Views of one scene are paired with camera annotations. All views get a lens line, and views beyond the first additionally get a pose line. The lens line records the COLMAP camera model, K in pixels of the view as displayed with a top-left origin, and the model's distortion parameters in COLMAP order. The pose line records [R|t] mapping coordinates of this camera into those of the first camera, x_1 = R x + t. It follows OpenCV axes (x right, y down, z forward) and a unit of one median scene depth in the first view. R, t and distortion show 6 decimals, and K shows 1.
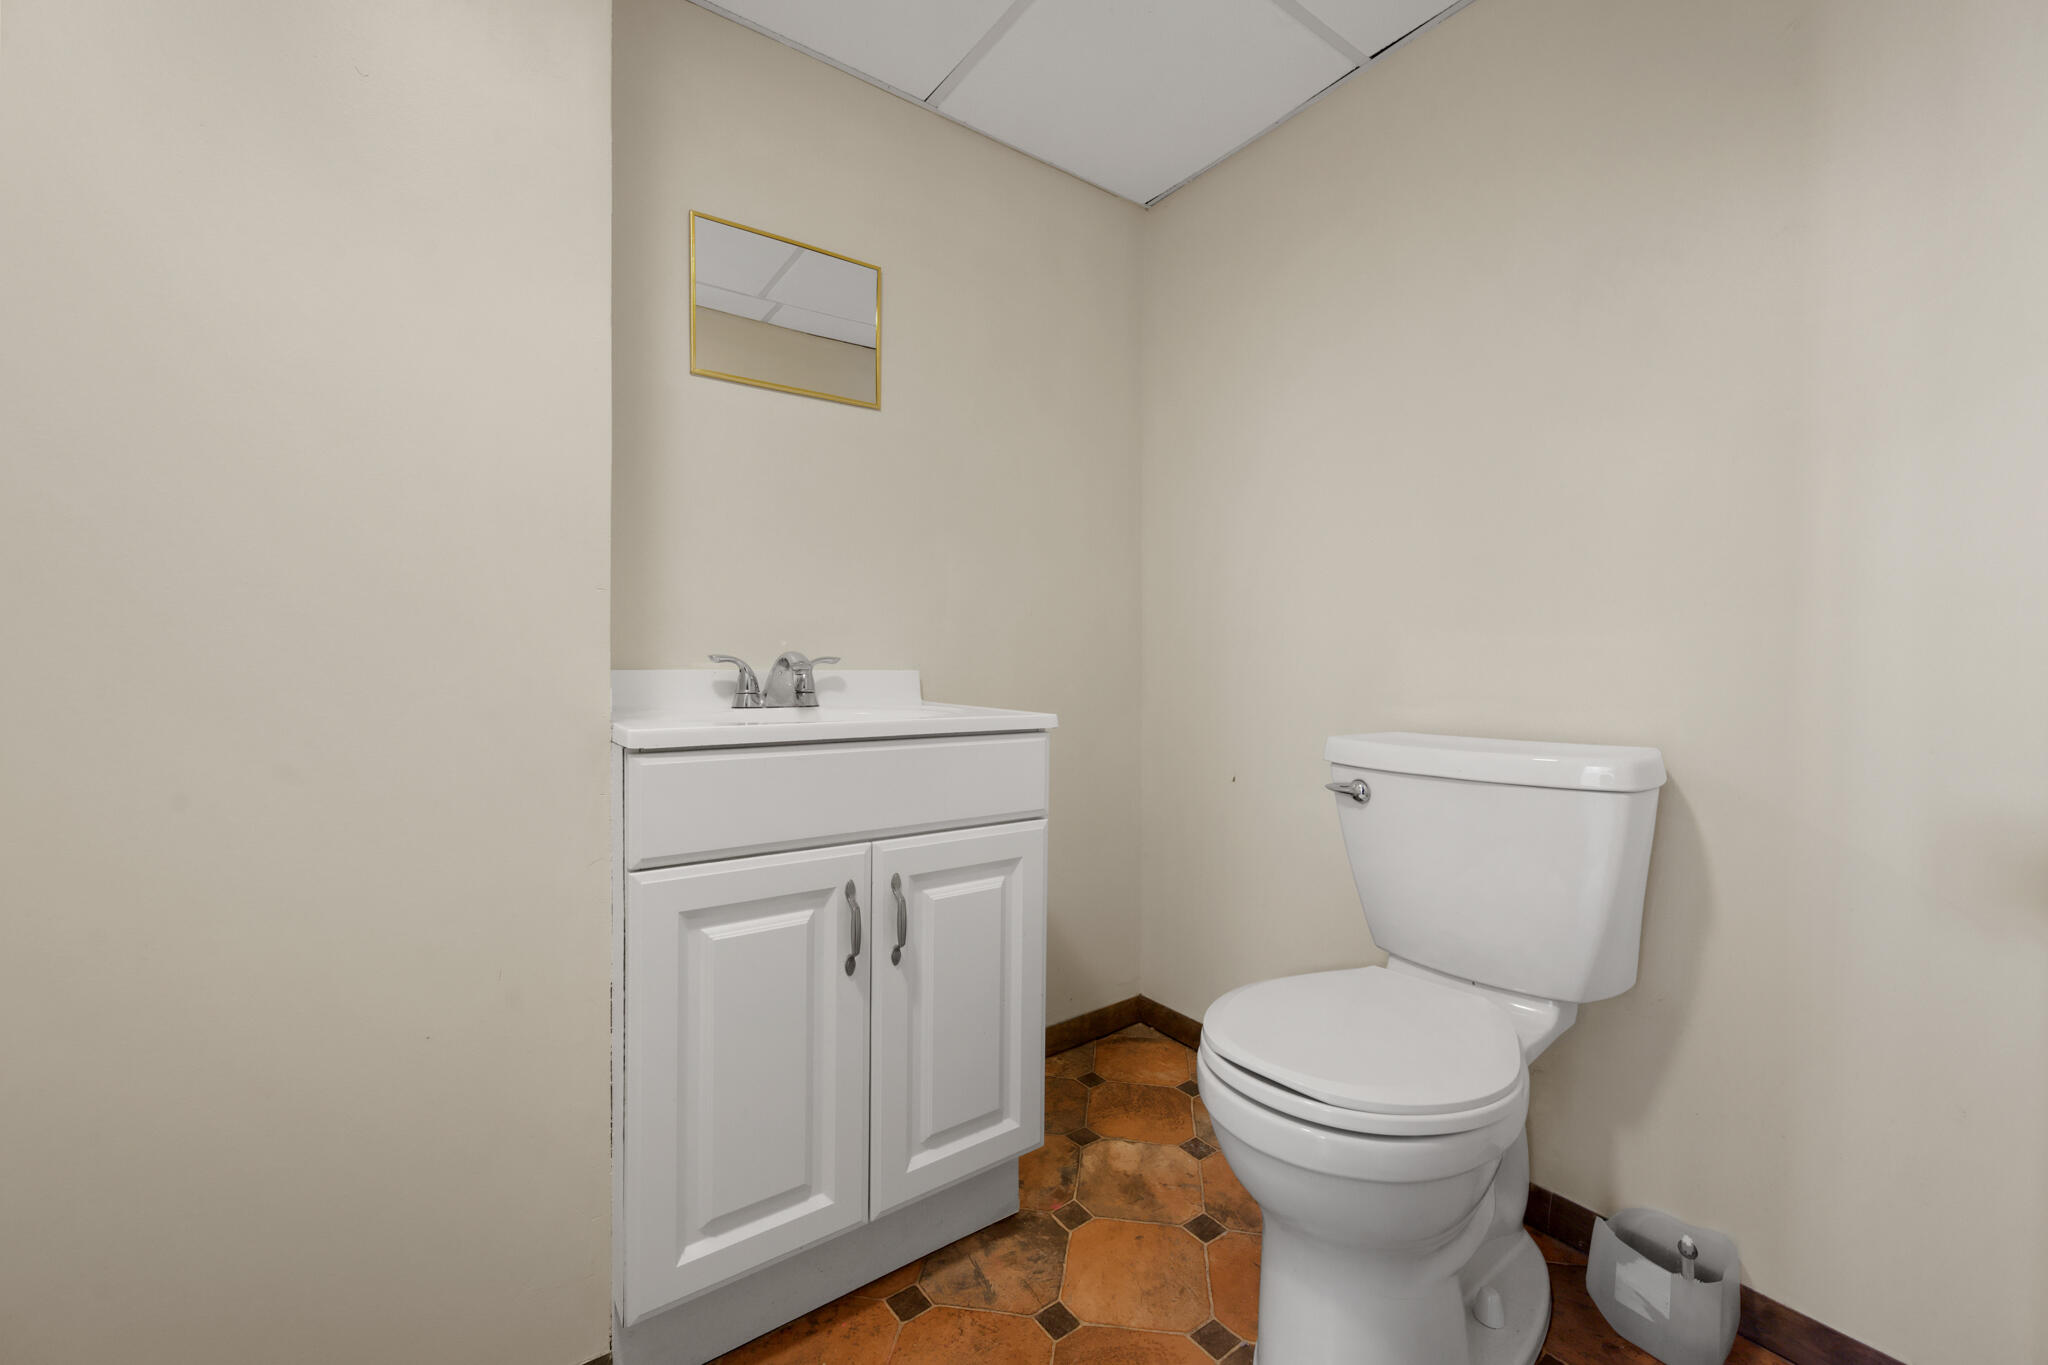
lens RADIAL K [[828.9, 0, 1027.7], [0, 828.9, 642.6], [0, 0, 1]] dist [0.001602, 0.000181]
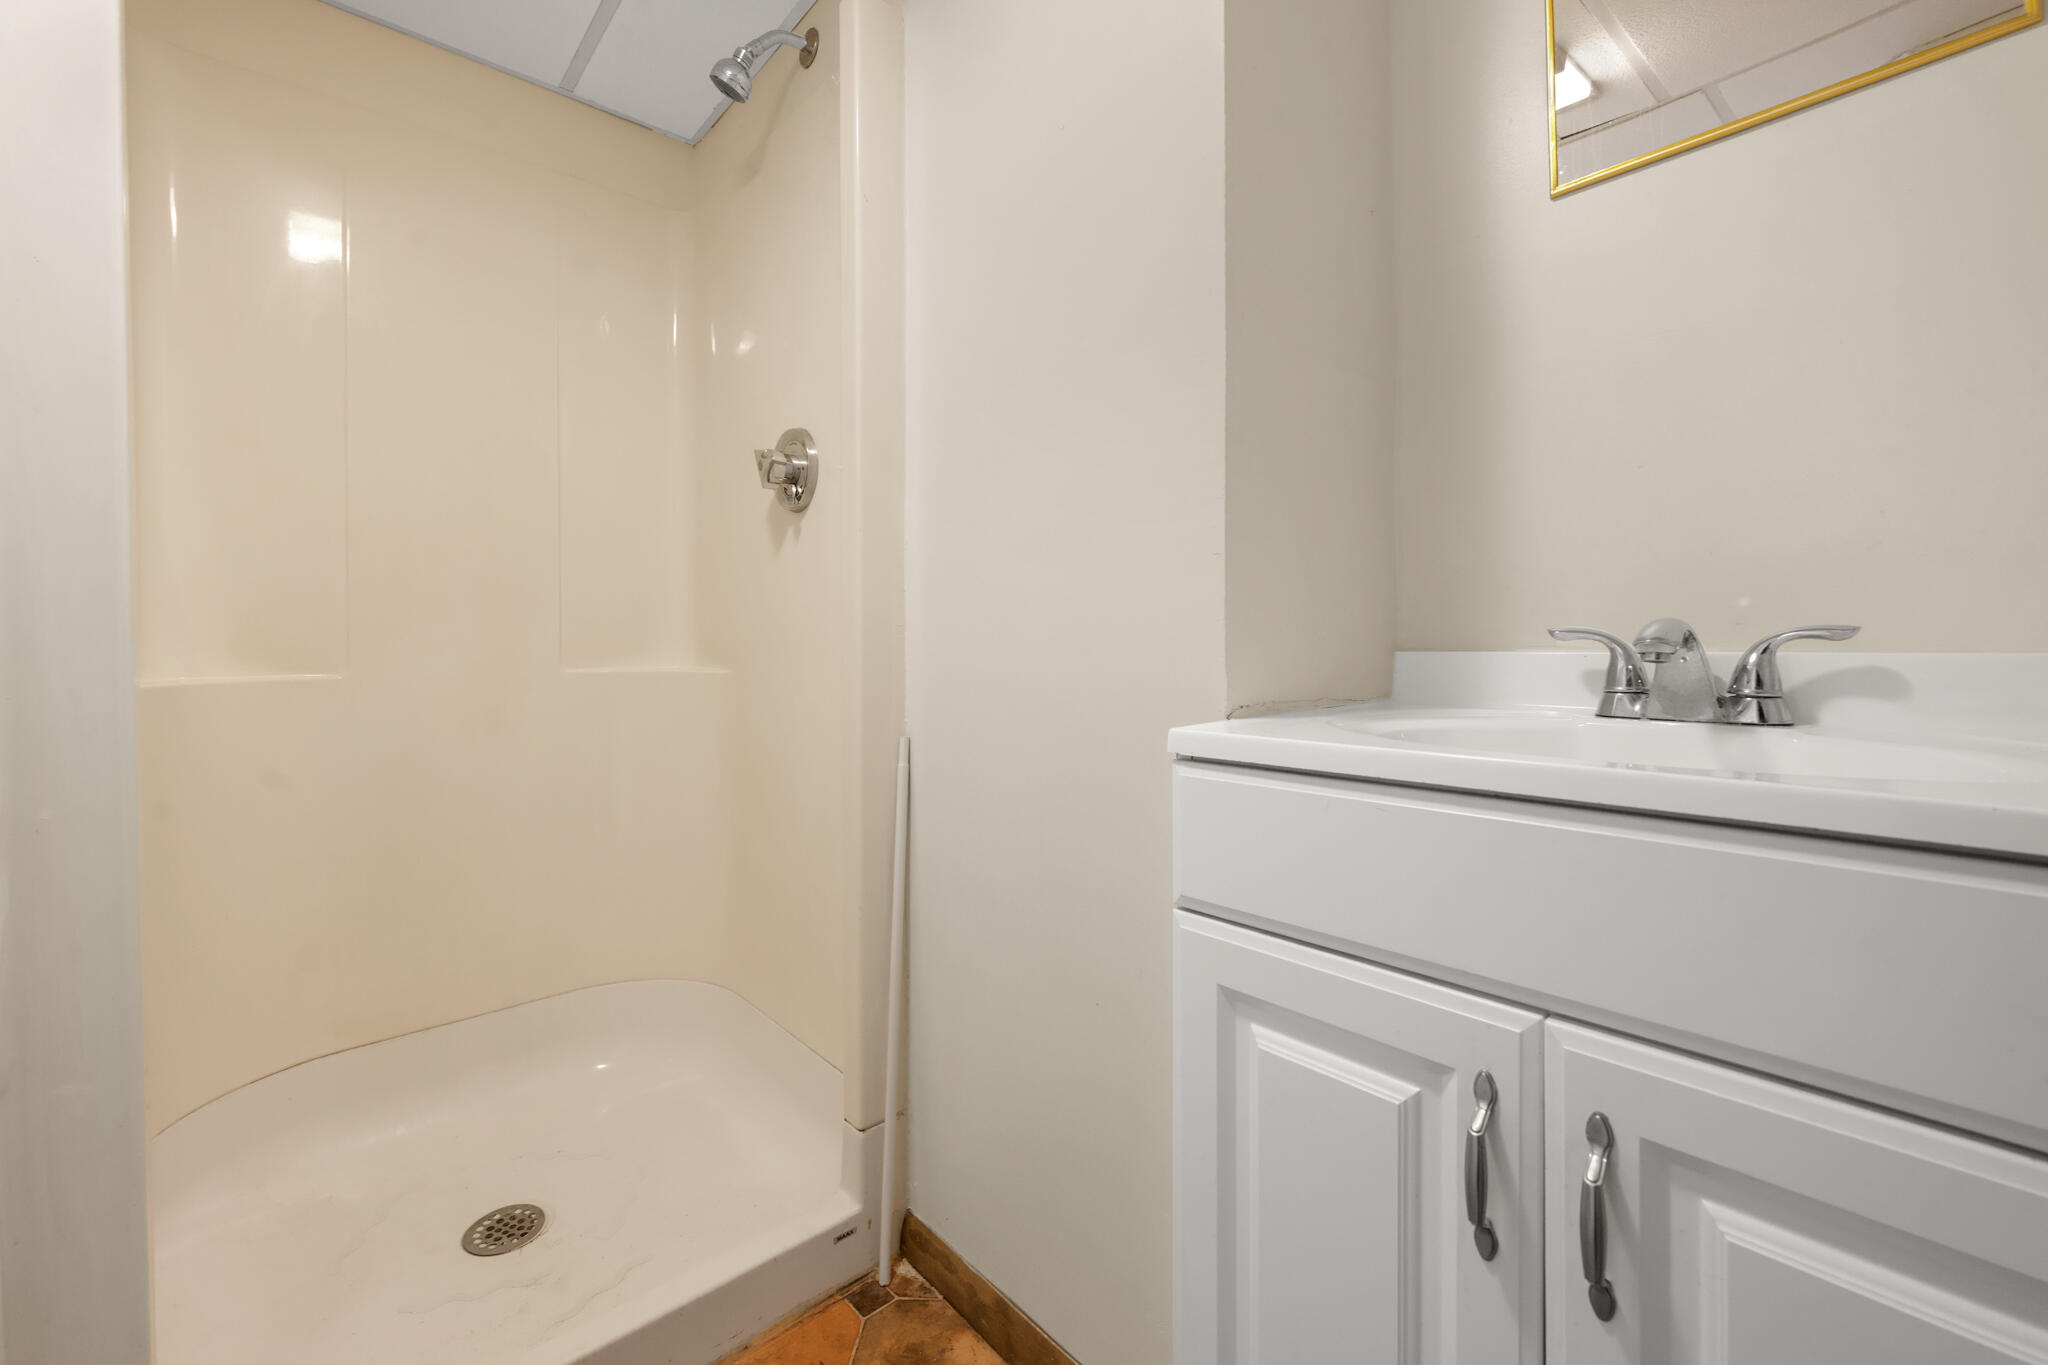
lens RADIAL K [[828.9, 0, 1027.7], [0, 828.9, 642.6], [0, 0, 1]] dist [0.001602, 0.000181]
pose [[0.127464, -0.002321, -0.991840, 0.249597], [0.035039, 0.999384, 0.002165, 0.013175], [0.991224, -0.035029, 0.127467, 0.652848]]
